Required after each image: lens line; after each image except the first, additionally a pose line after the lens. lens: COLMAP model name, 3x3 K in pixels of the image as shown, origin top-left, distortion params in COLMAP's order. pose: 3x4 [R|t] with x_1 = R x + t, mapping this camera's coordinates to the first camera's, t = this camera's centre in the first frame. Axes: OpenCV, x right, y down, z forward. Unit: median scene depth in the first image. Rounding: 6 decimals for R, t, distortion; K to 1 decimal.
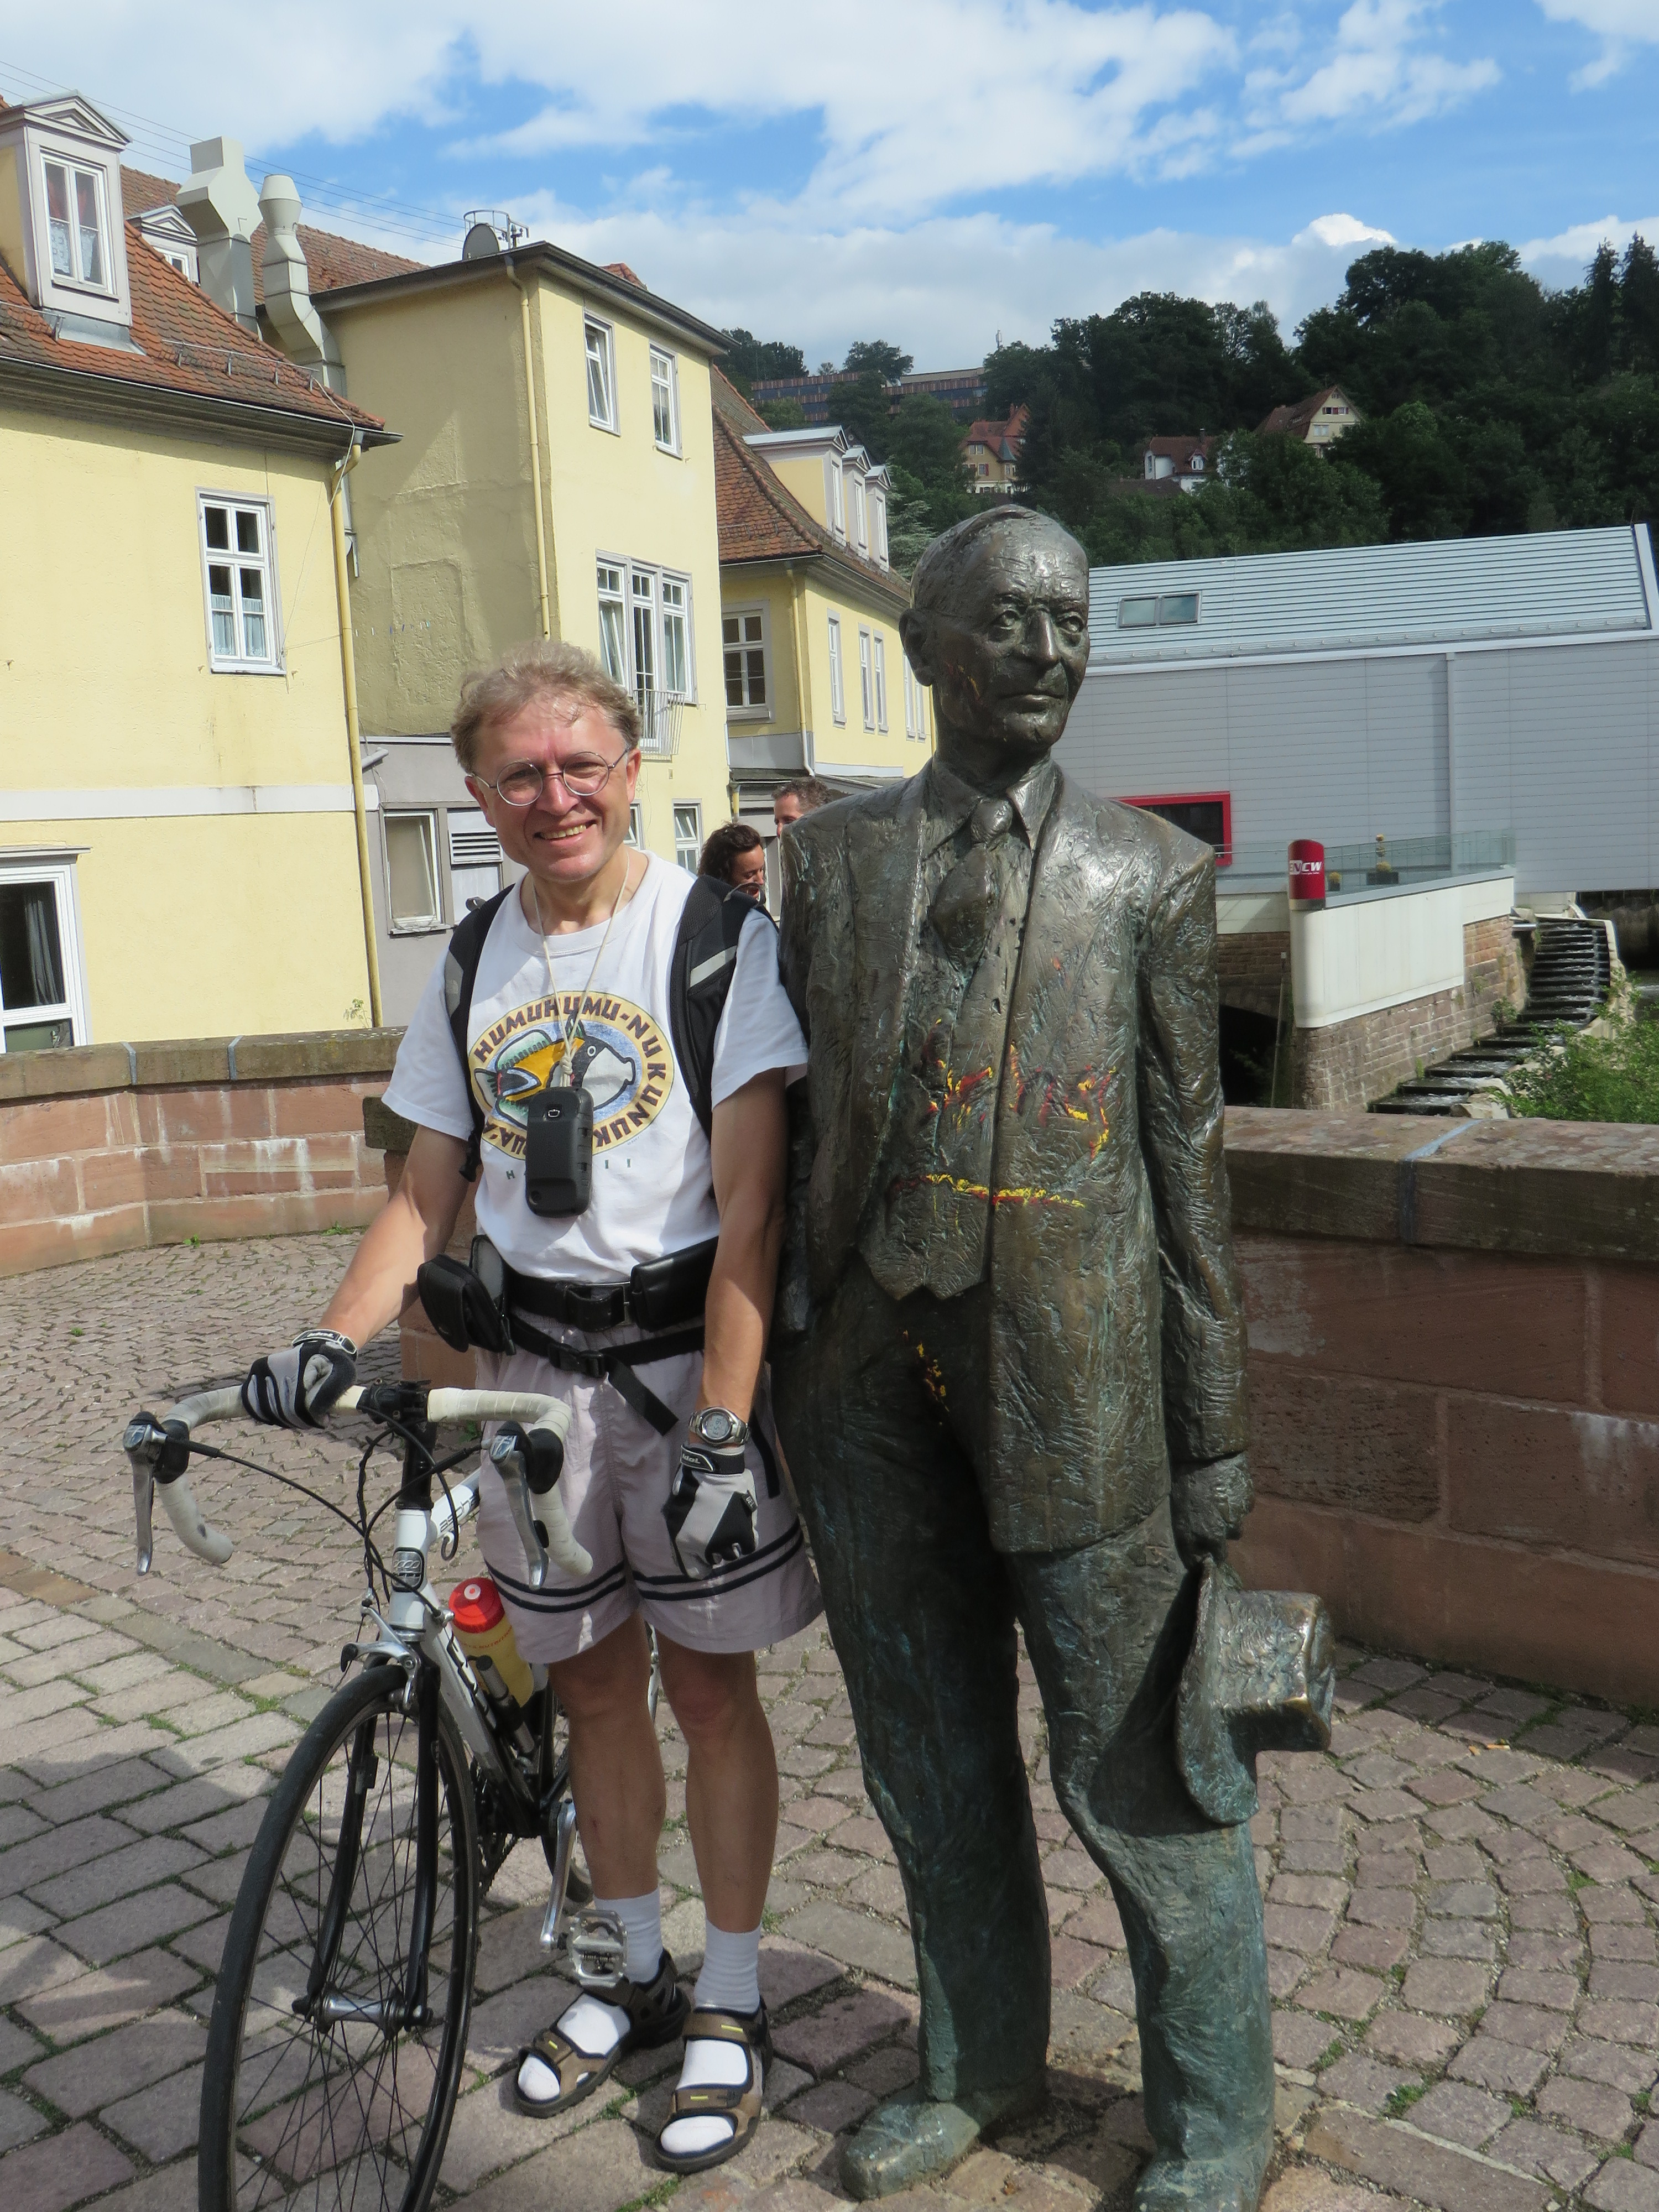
lens RADIAL K [[2194.4, 0, 829.5], [0, 2194.4, 1106.0], [0, 0, 1]] dist [-0.008376, -0.015915]
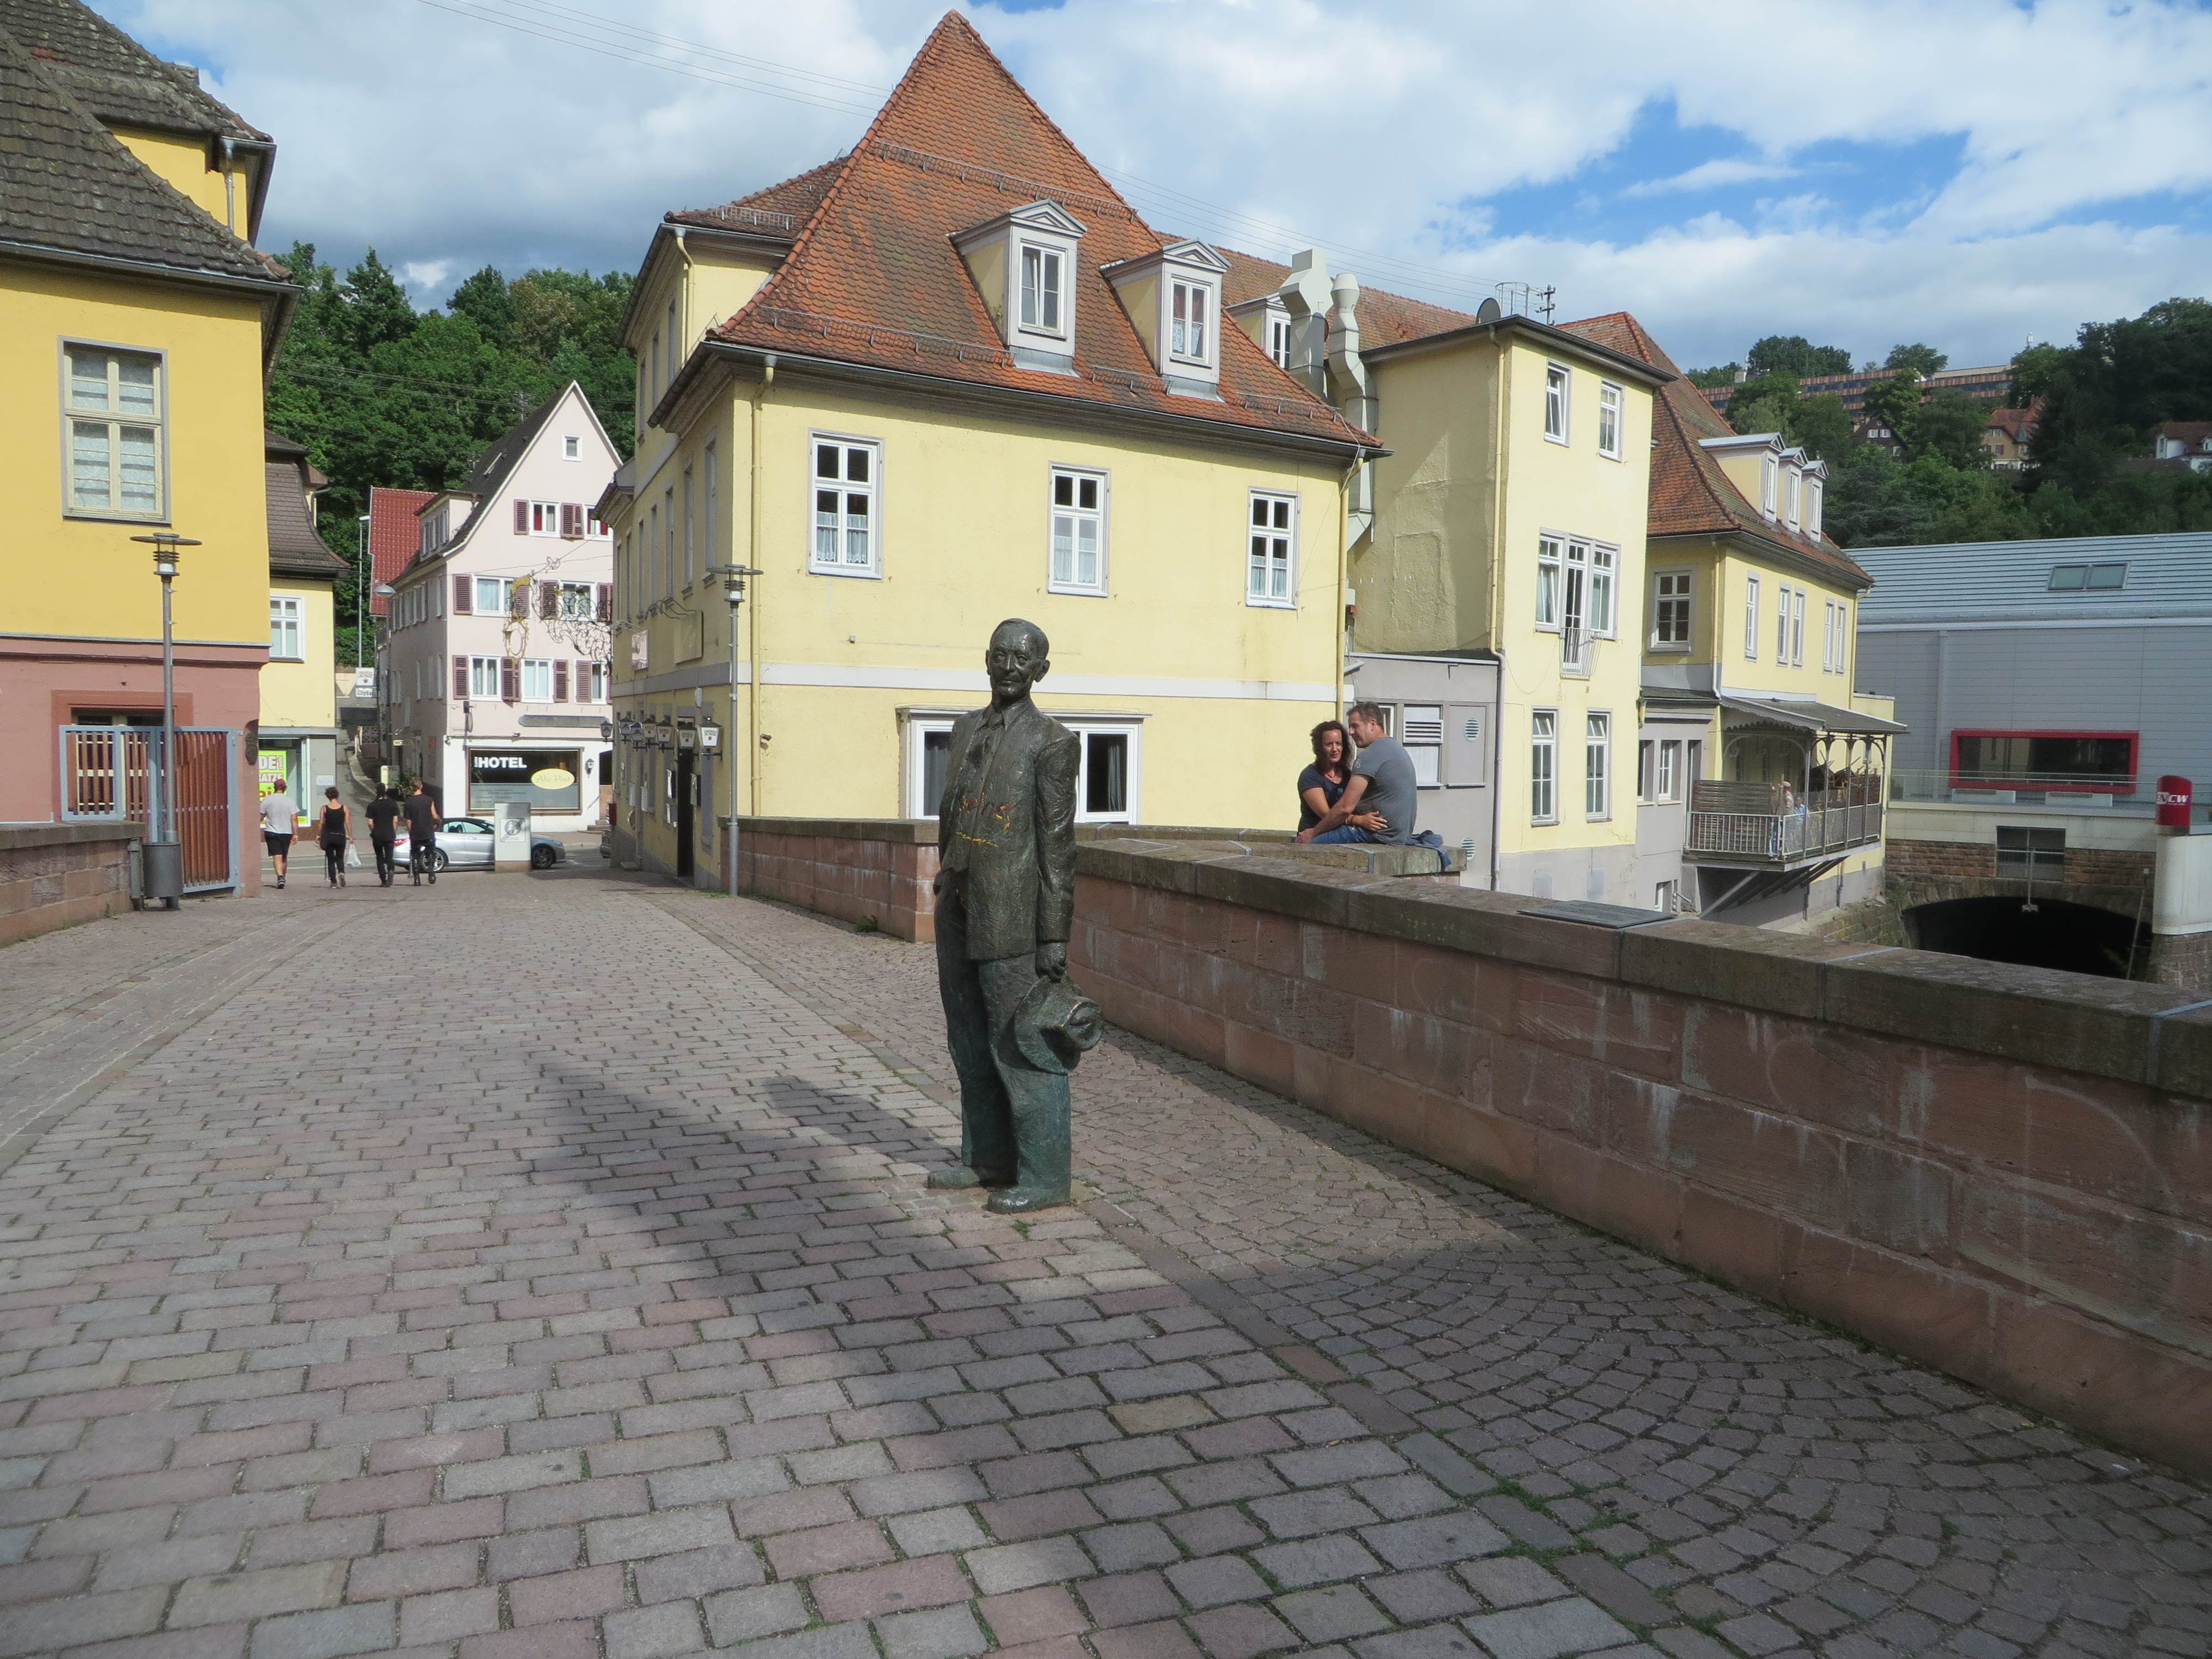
lens RADIAL K [[1684.8, 0, 1116.4], [0, 1684.8, 837.1], [0, 0, 1]] dist [-0.004555, -0.001269]
pose [[0.915211, 0.093736, -0.391922, 0.086175], [-0.114603, 0.992954, -0.030136, 0.006040], [0.386336, 0.072496, 0.919505, -0.079743]]
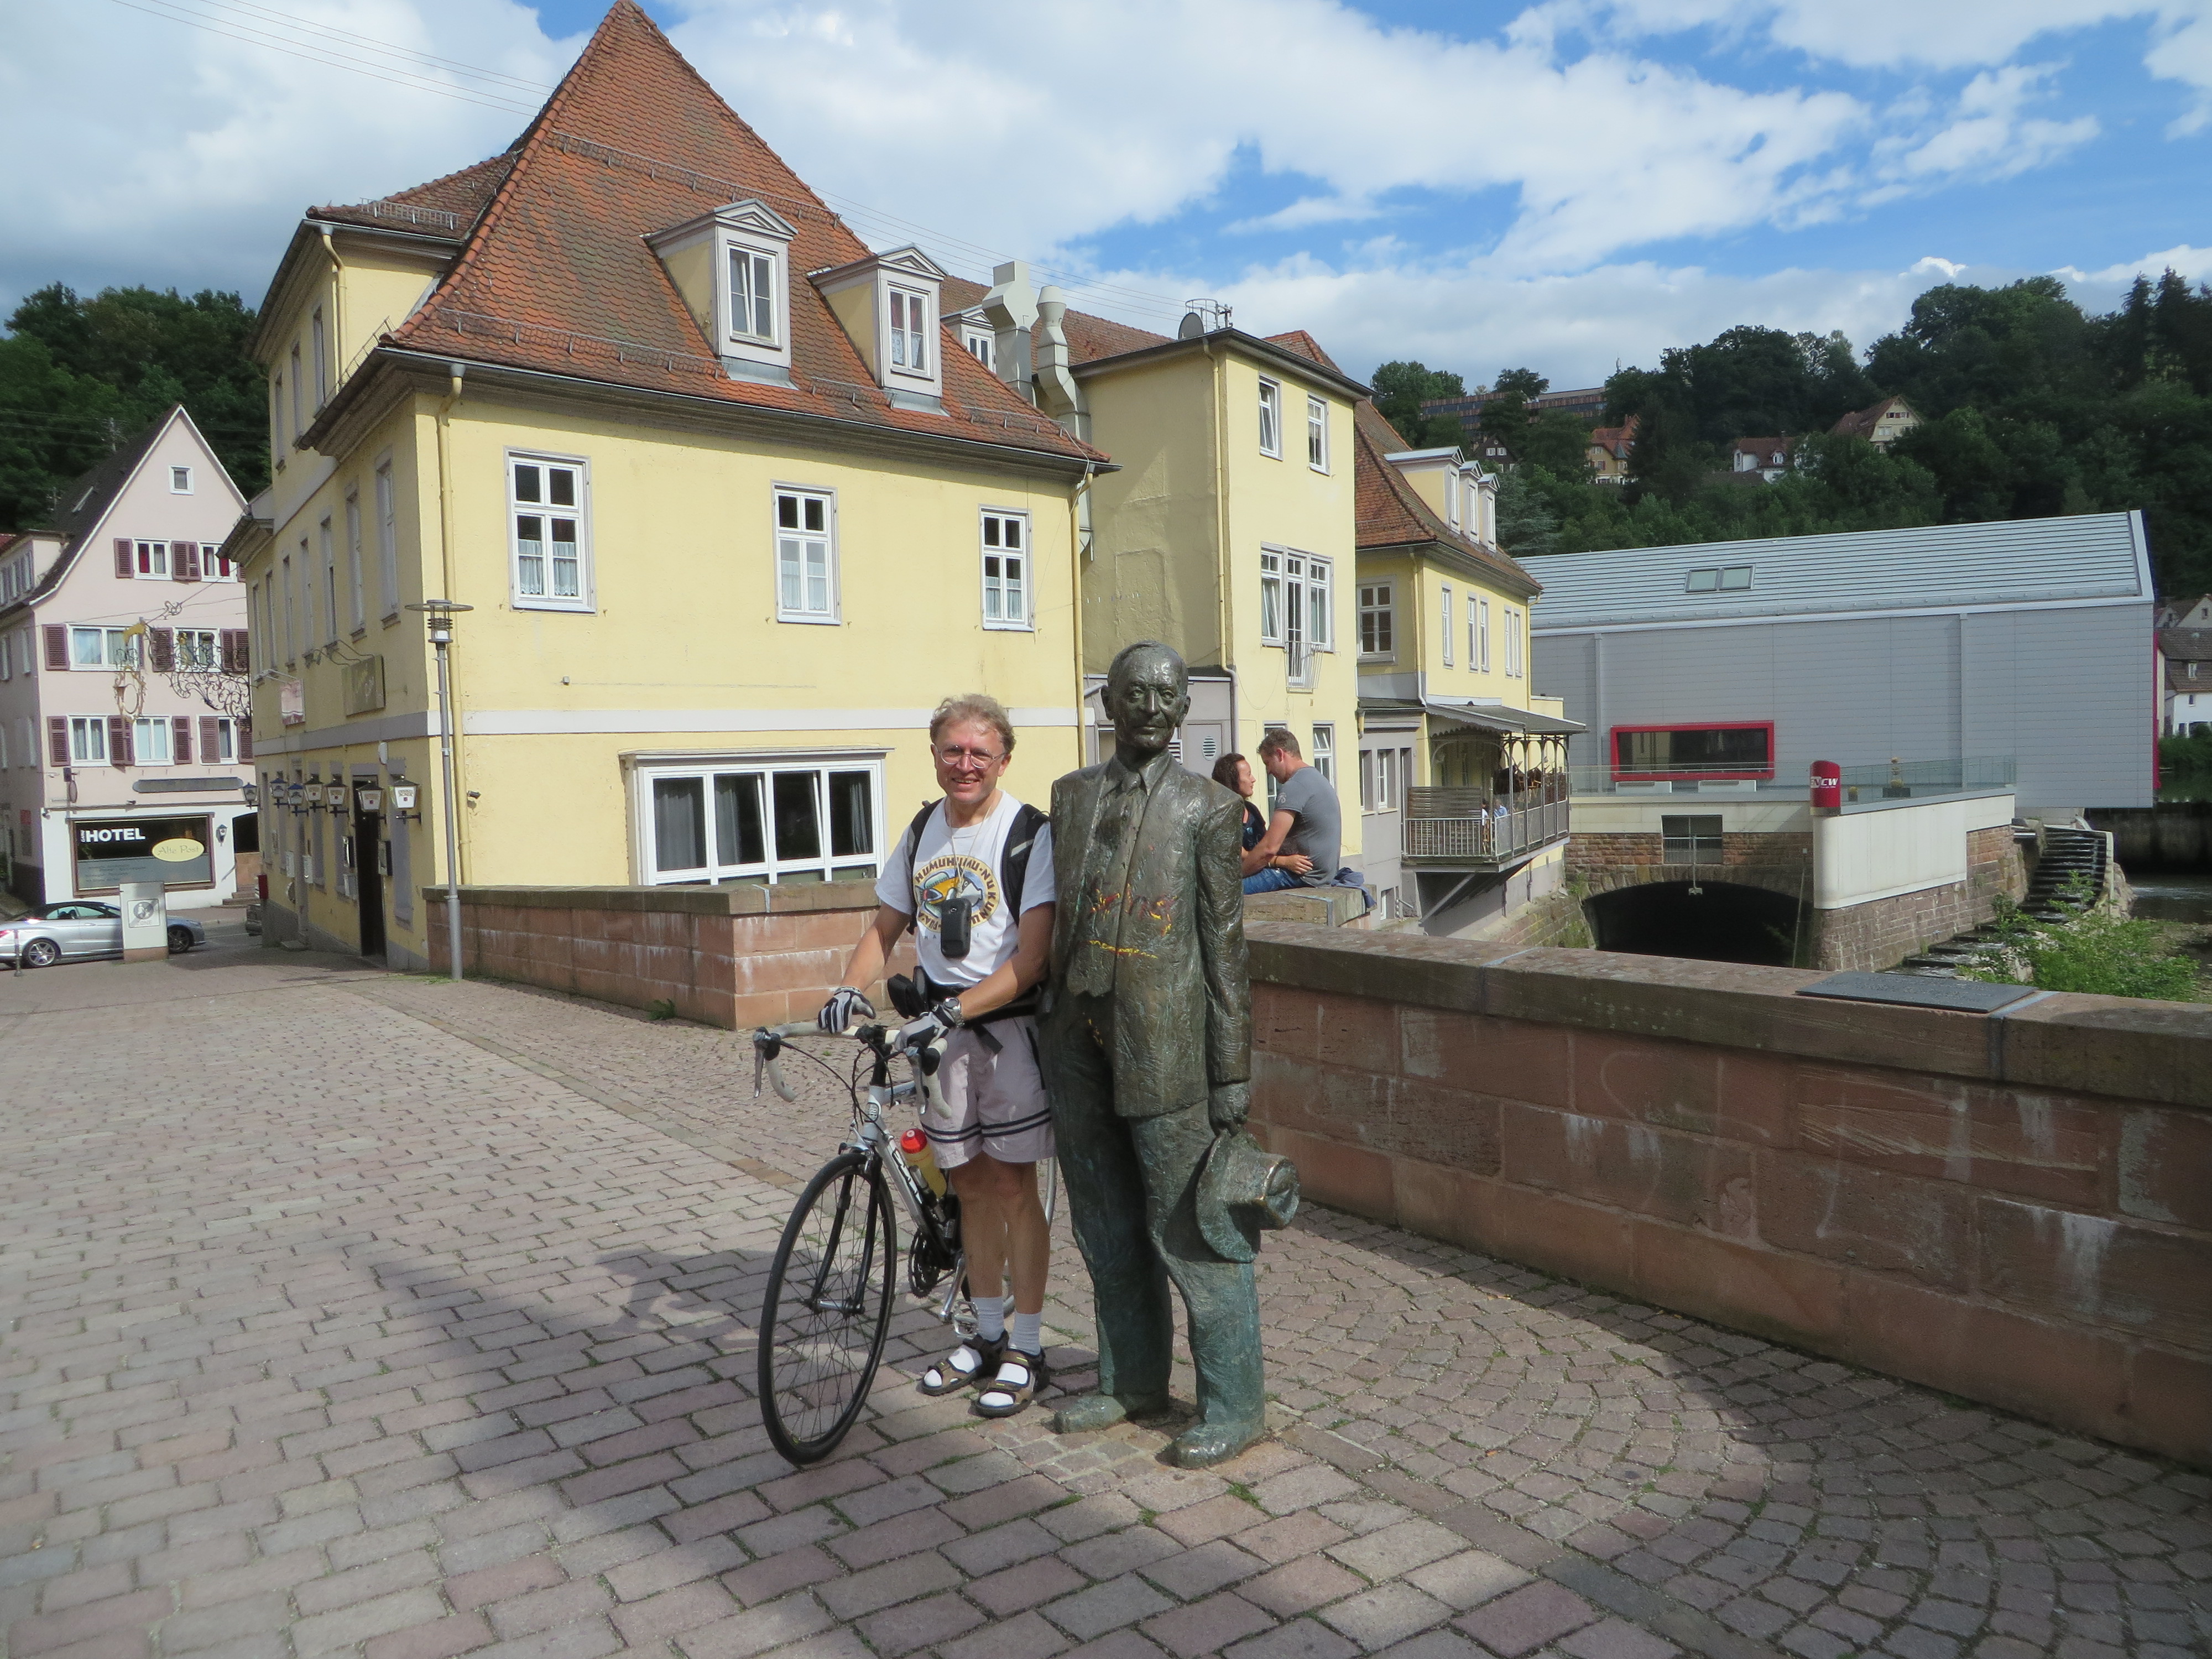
lens RADIAL K [[1684.8, 0, 1116.4], [0, 1684.8, 837.1], [0, 0, 1]] dist [-0.004555, -0.001269]
pose [[0.977929, 0.034207, -0.206120, 0.030477], [-0.047708, 0.997004, -0.060891, 0.002132], [0.203419, 0.069381, 0.976630, -0.048429]]
